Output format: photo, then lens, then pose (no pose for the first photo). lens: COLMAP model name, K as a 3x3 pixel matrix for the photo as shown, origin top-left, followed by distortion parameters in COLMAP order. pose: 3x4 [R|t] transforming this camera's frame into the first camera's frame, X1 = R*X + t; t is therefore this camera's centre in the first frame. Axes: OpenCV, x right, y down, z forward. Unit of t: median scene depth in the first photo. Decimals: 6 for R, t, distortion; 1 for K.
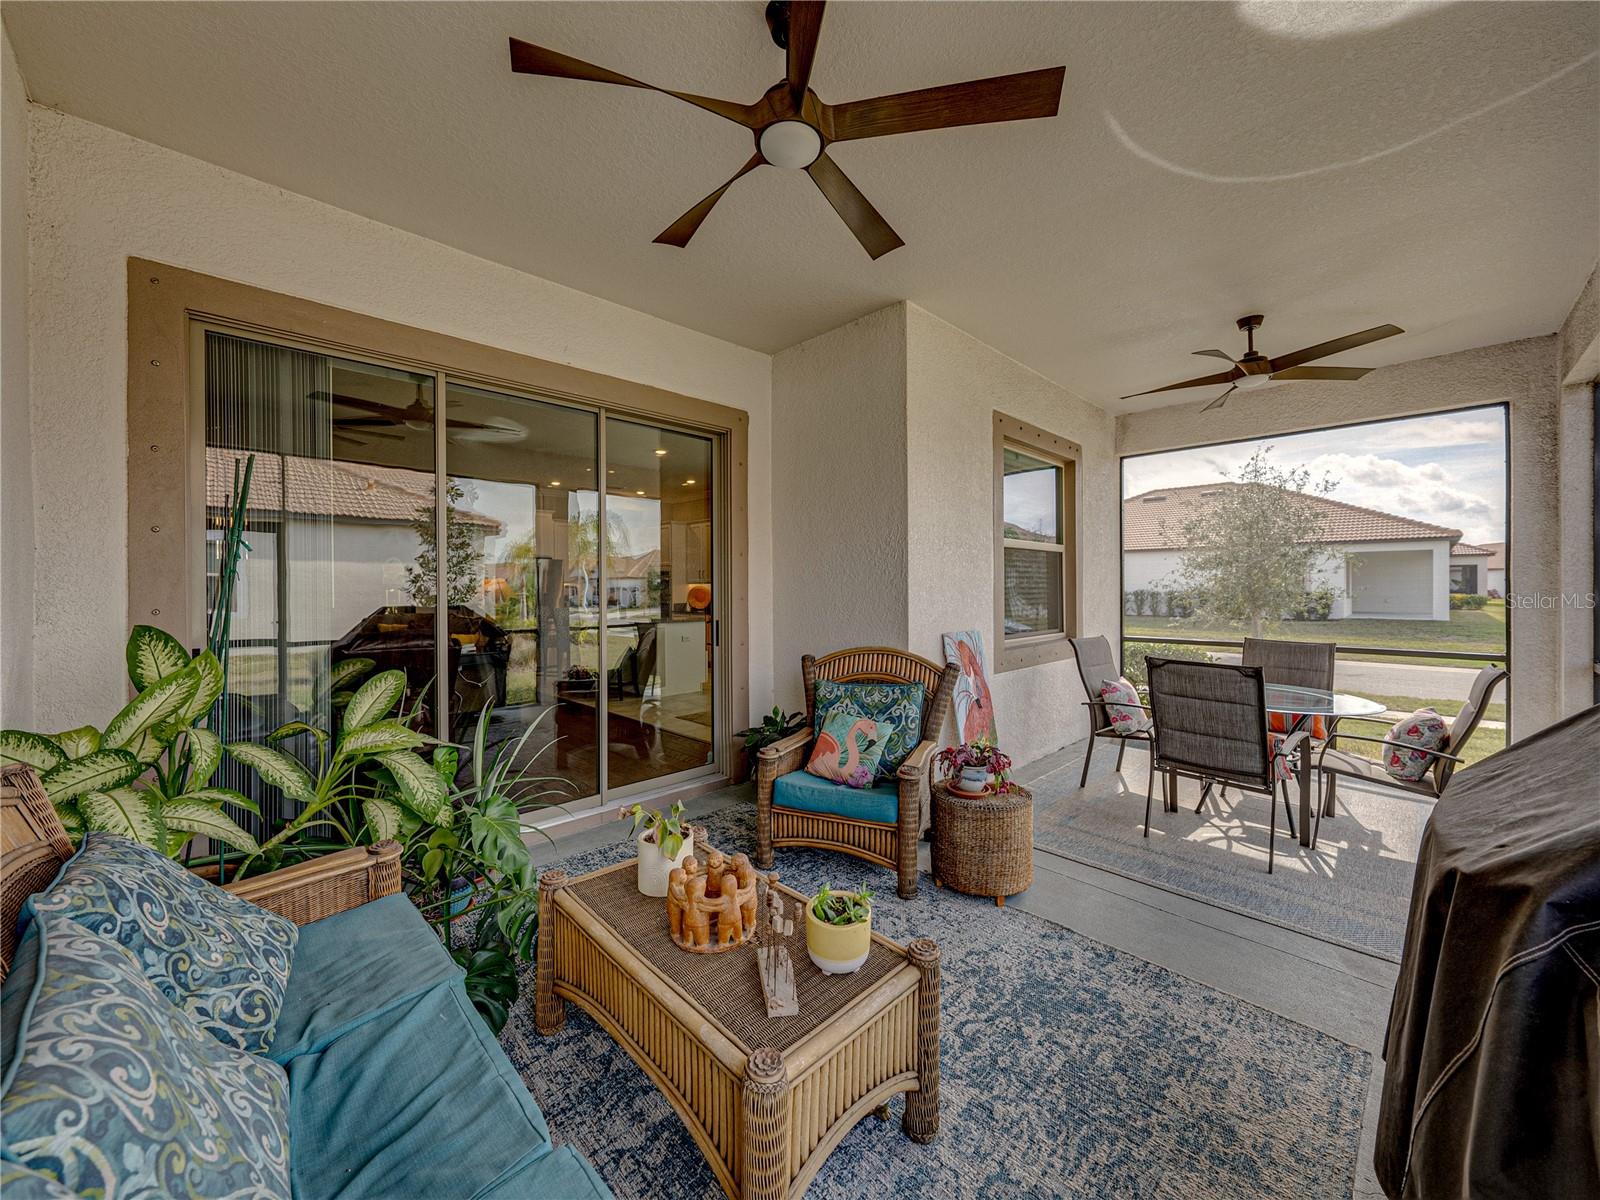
lens RADIAL K [[633.4, 0, 803.1], [0, 633.4, 588.1], [0, 0, 1]] dist [-0.002199, 0.000125]
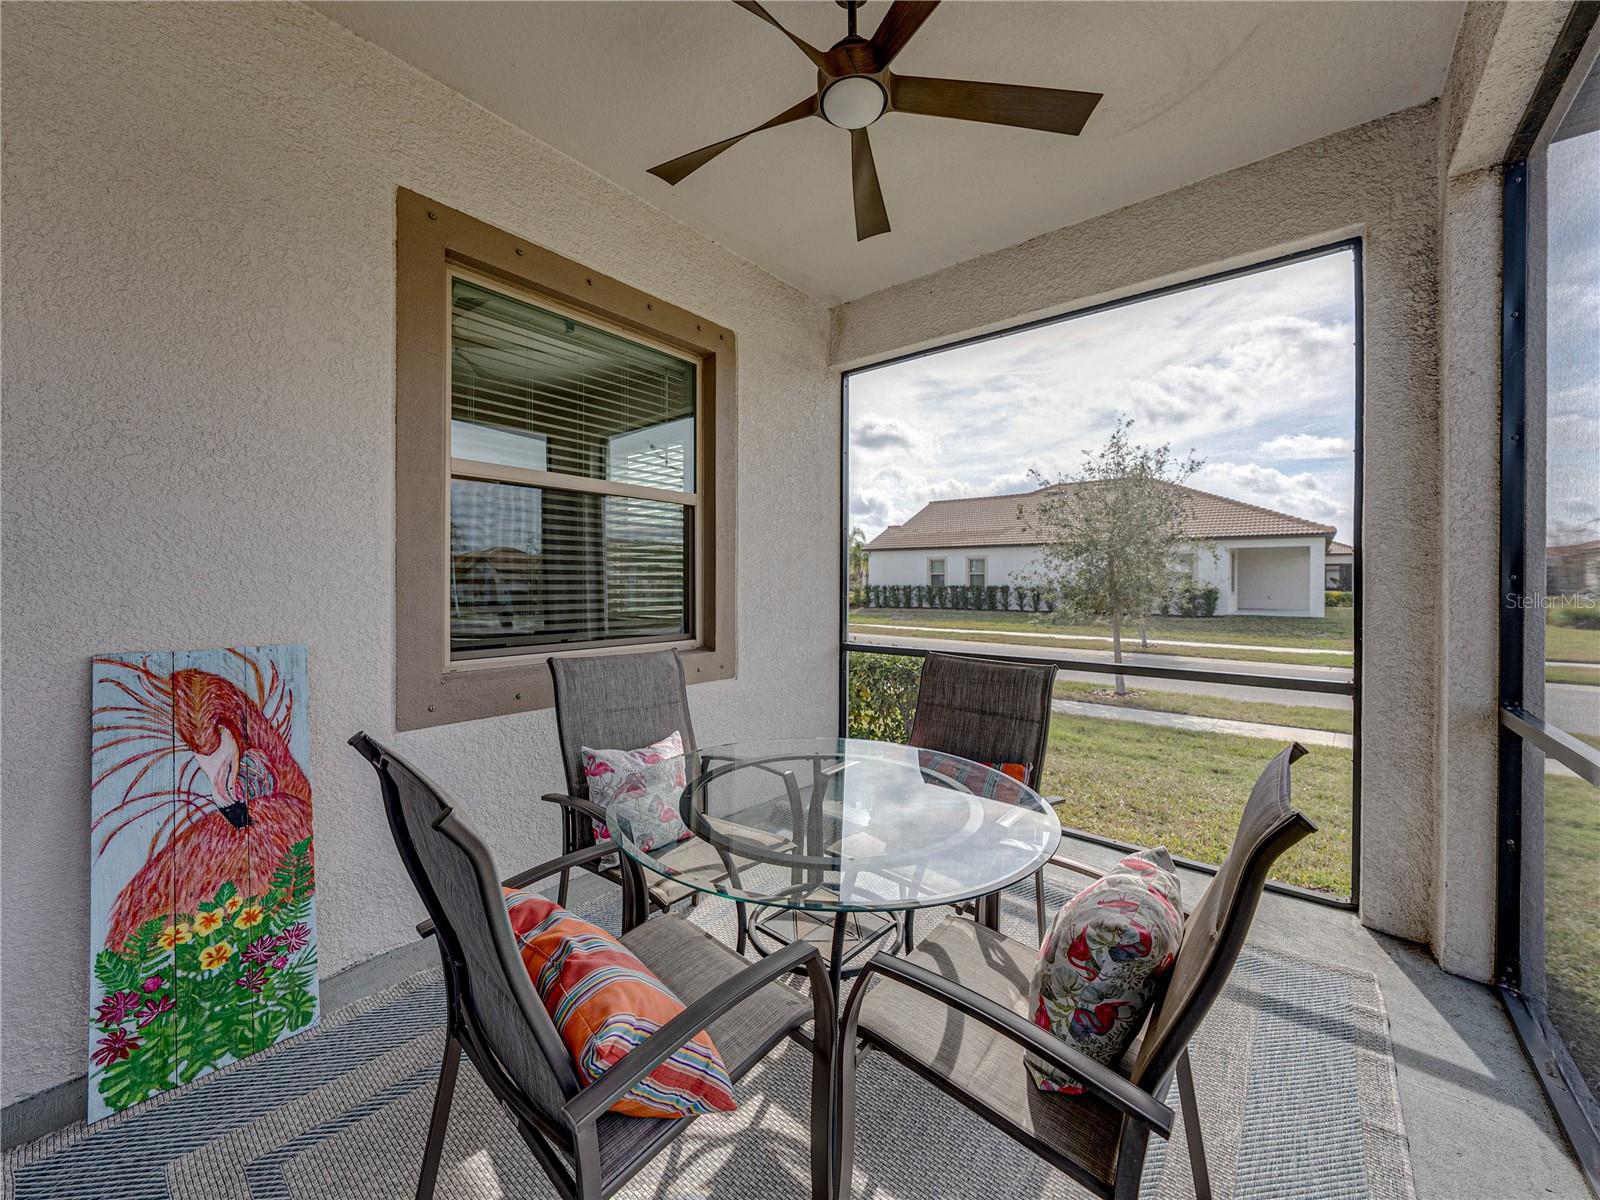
lens RADIAL K [[643.3, 0, 801.4], [0, 643.3, 582.6], [0, 0, 1]] dist [-0.002541, -0.000624]
pose [[0.994233, 0.007557, 0.106976, 0.507611], [-0.007569, 0.999971, -0.000292, 0.017624], [-0.106975, -0.000520, 0.994262, 0.437065]]
